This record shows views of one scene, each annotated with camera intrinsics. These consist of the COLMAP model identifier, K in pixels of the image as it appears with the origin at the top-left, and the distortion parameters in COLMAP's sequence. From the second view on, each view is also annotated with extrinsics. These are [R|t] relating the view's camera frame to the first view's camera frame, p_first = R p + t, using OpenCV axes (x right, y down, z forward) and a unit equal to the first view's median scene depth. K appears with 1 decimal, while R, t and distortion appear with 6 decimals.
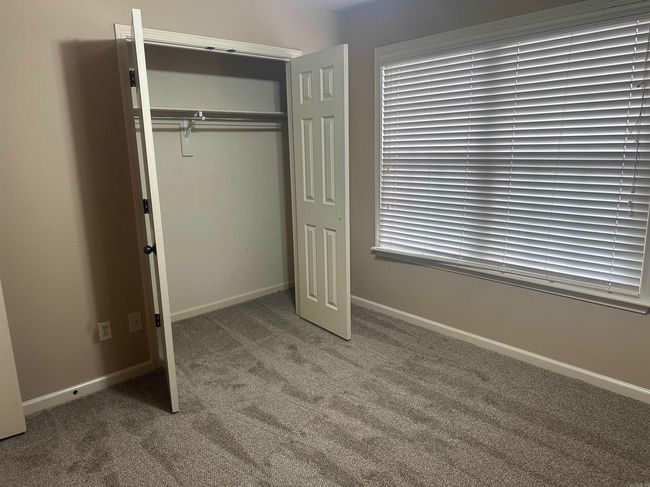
lens RADIAL K [[454.3, 0, 327.0], [0, 454.3, 243.8], [0, 0, 1]] dist [0.053490, -0.064325]
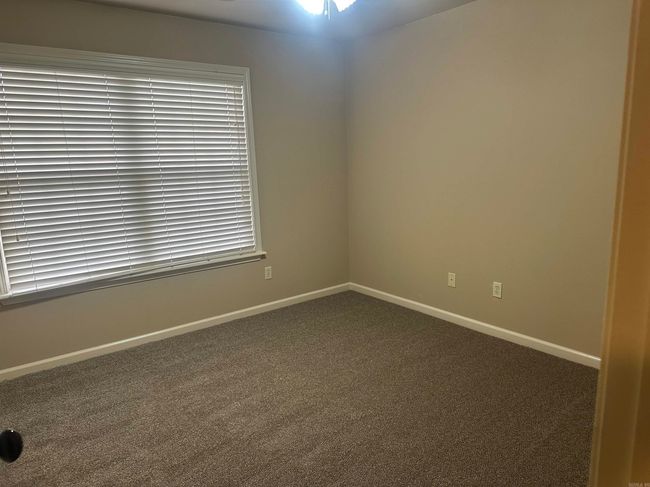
lens RADIAL K [[454.3, 0, 328.1], [0, 454.3, 243.5], [0, 0, 1]] dist [0.053490, -0.064325]
pose [[0.068269, -0.171810, 0.982762, -0.763386], [0.234878, 0.960140, 0.151539, -0.082437], [-0.969625, 0.220484, 0.105902, 0.464402]]
